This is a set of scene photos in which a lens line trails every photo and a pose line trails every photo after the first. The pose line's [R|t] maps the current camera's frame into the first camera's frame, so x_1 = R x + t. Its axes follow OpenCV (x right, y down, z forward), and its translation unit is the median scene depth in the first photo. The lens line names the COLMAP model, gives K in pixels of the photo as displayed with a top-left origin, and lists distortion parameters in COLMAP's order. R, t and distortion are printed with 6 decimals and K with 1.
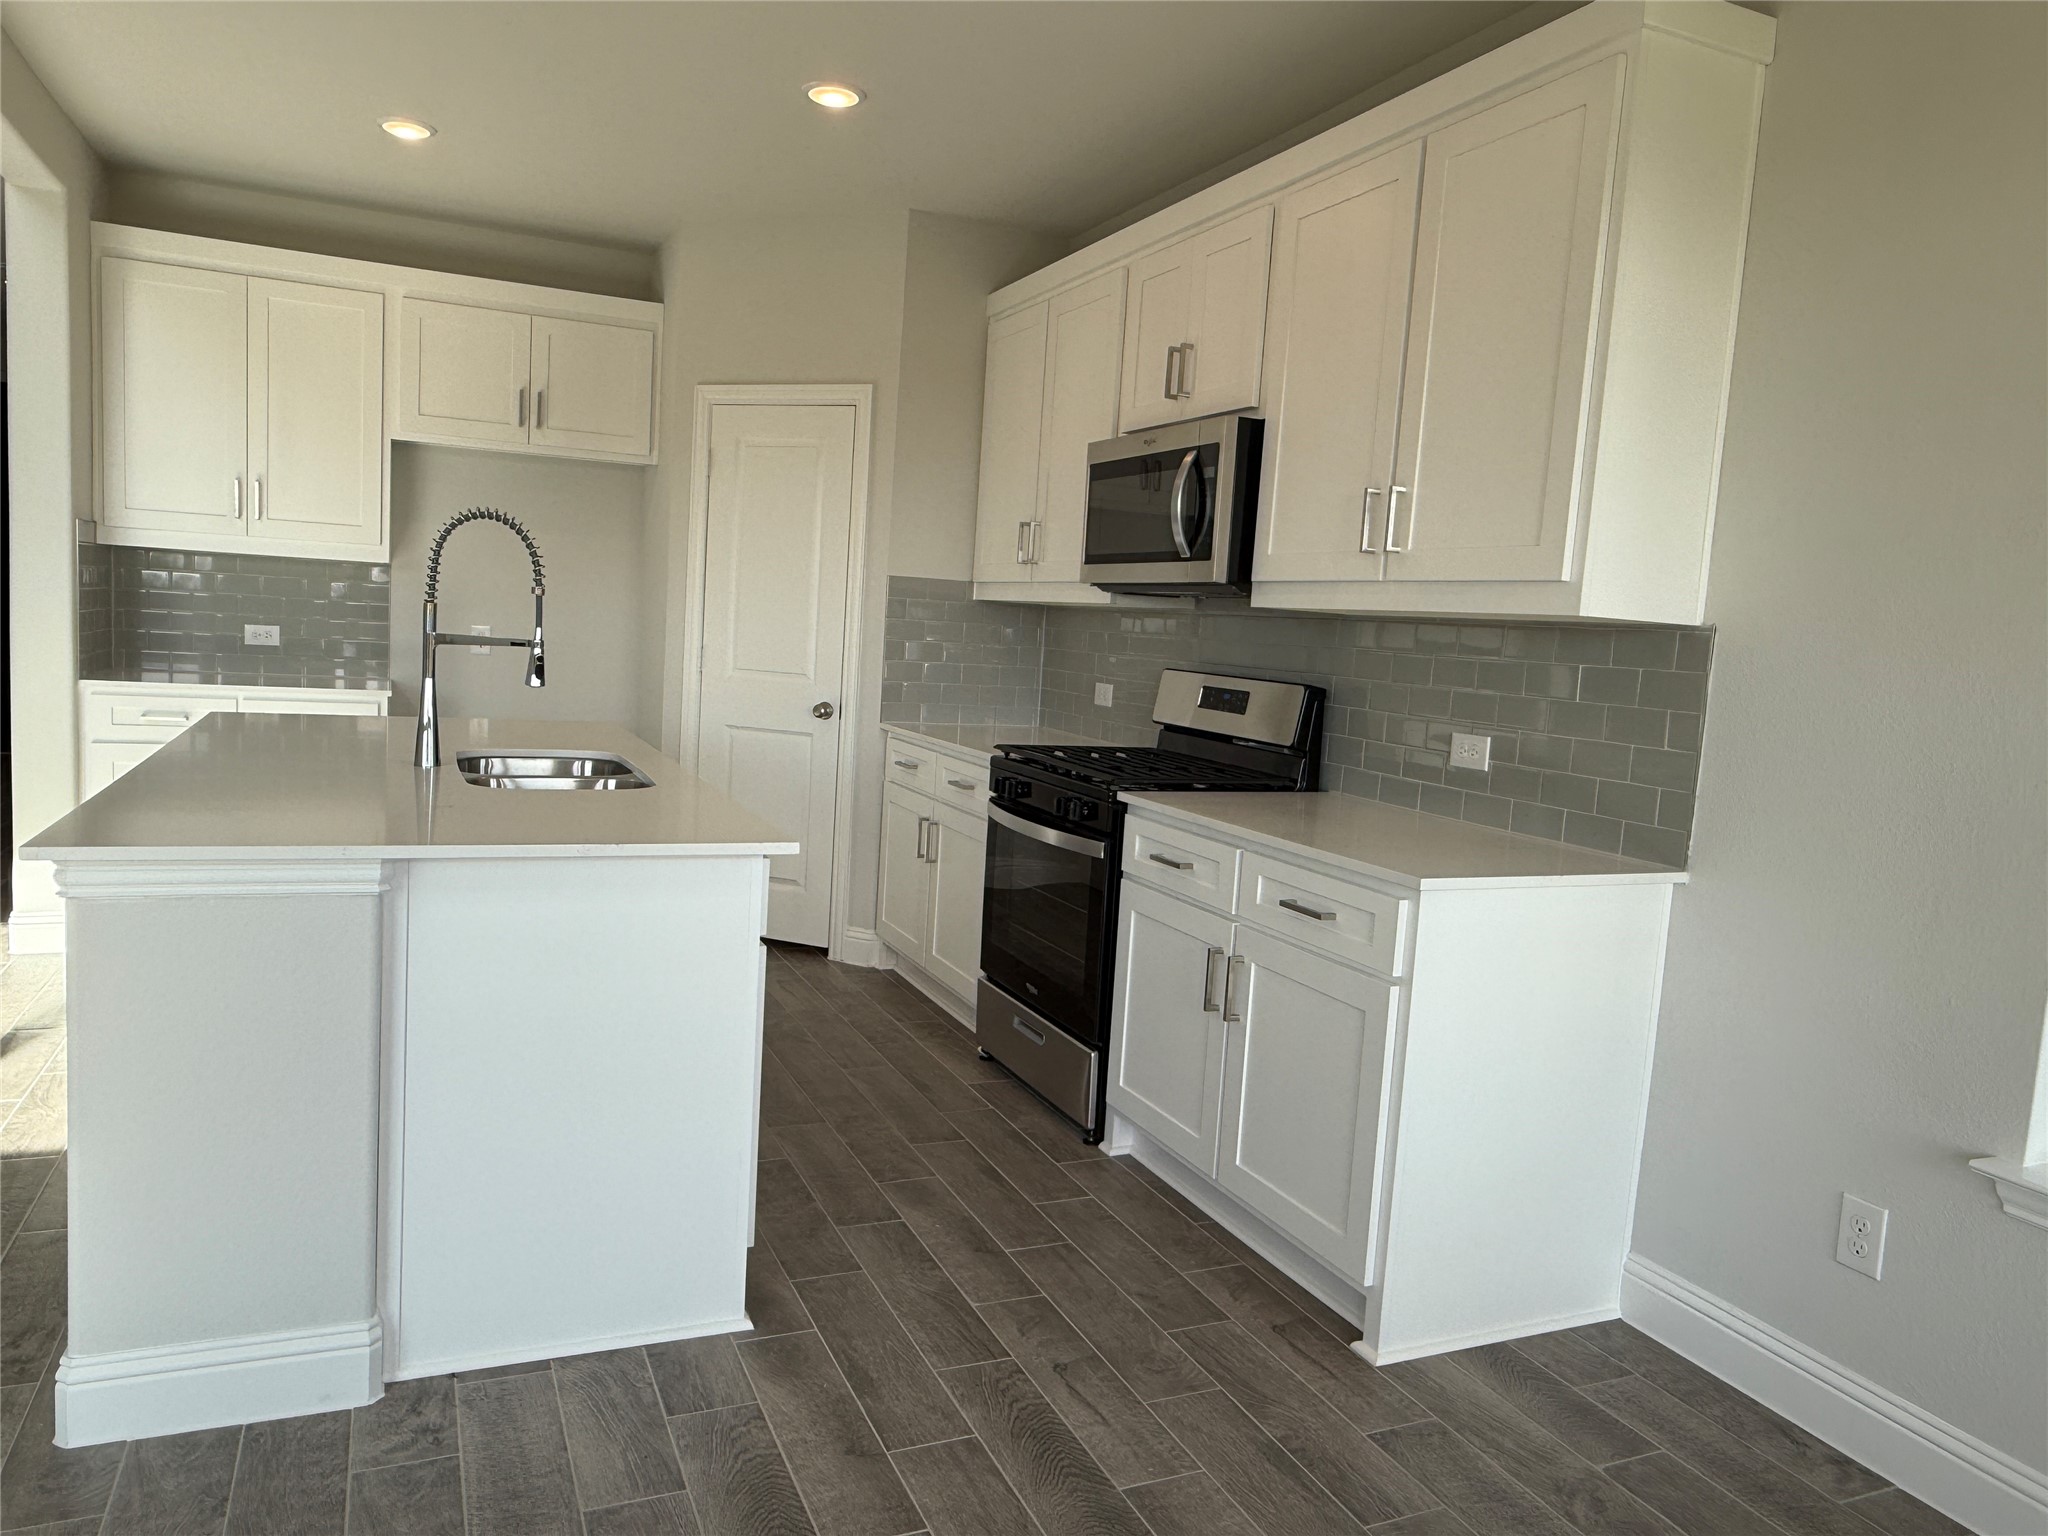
lens RADIAL K [[1396.8, 0, 1011.1], [0, 1396.8, 770.8], [0, 0, 1]] dist [0.000670, -0.002472]
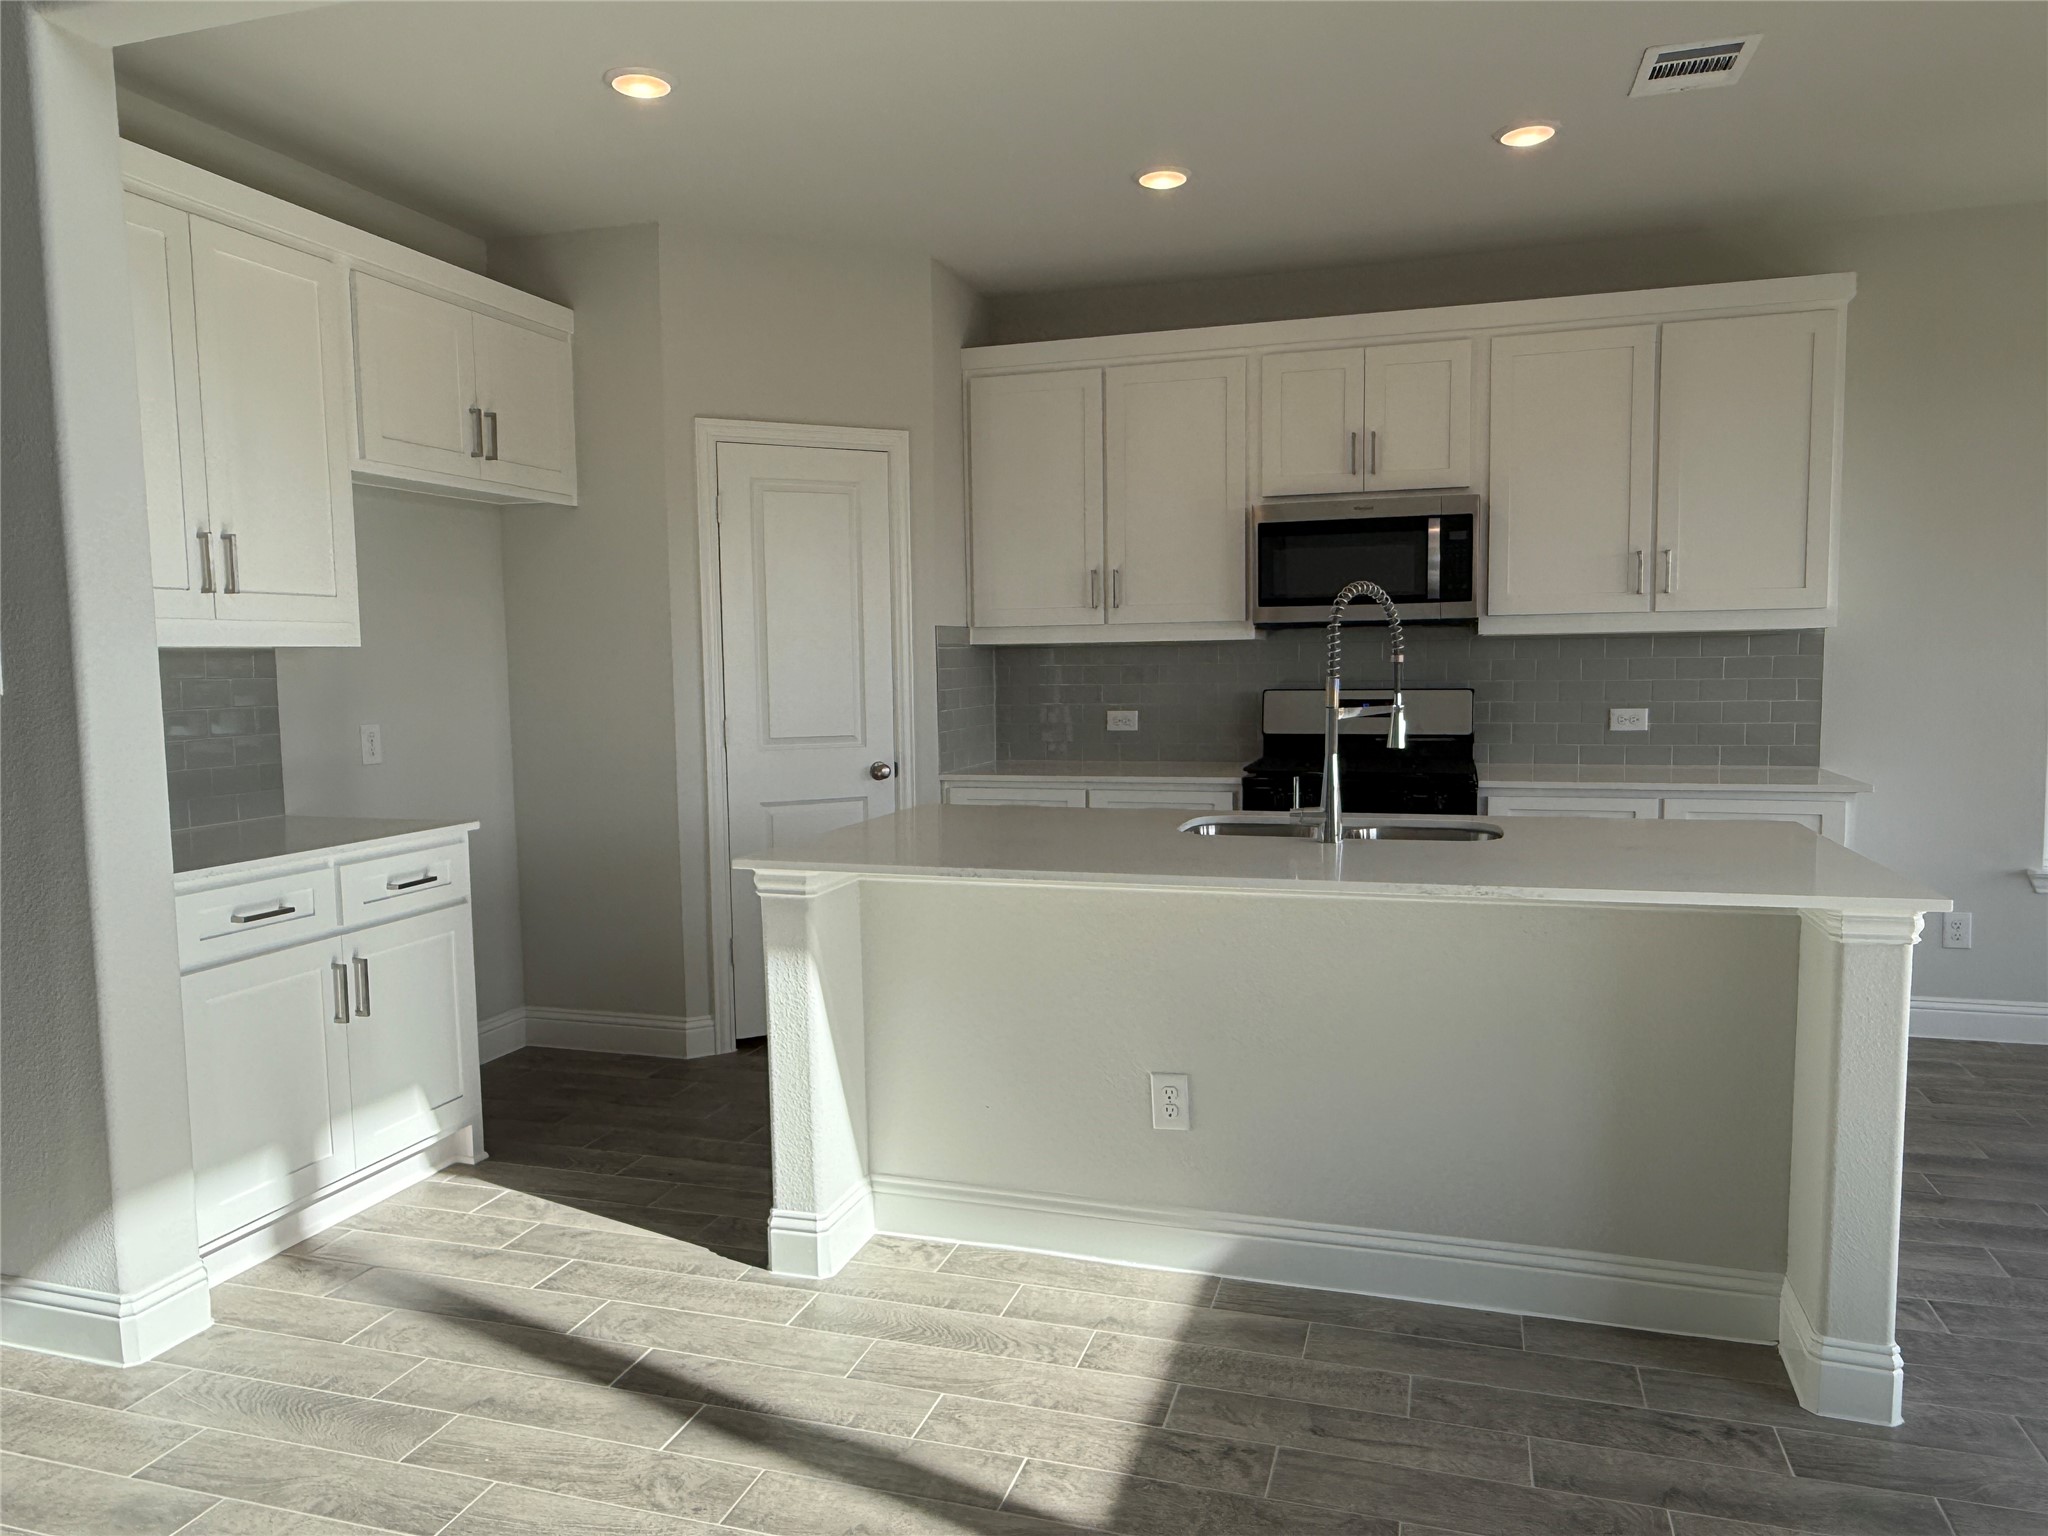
lens RADIAL K [[1396.8, 0, 1013.8], [0, 1396.8, 773.8], [0, 0, 1]] dist [0.000670, -0.002472]
pose [[0.650634, -0.138527, 0.746650, -0.977478], [0.137065, 0.988495, 0.063958, -0.112365], [-0.746920, 0.060726, 0.662135, 0.381214]]
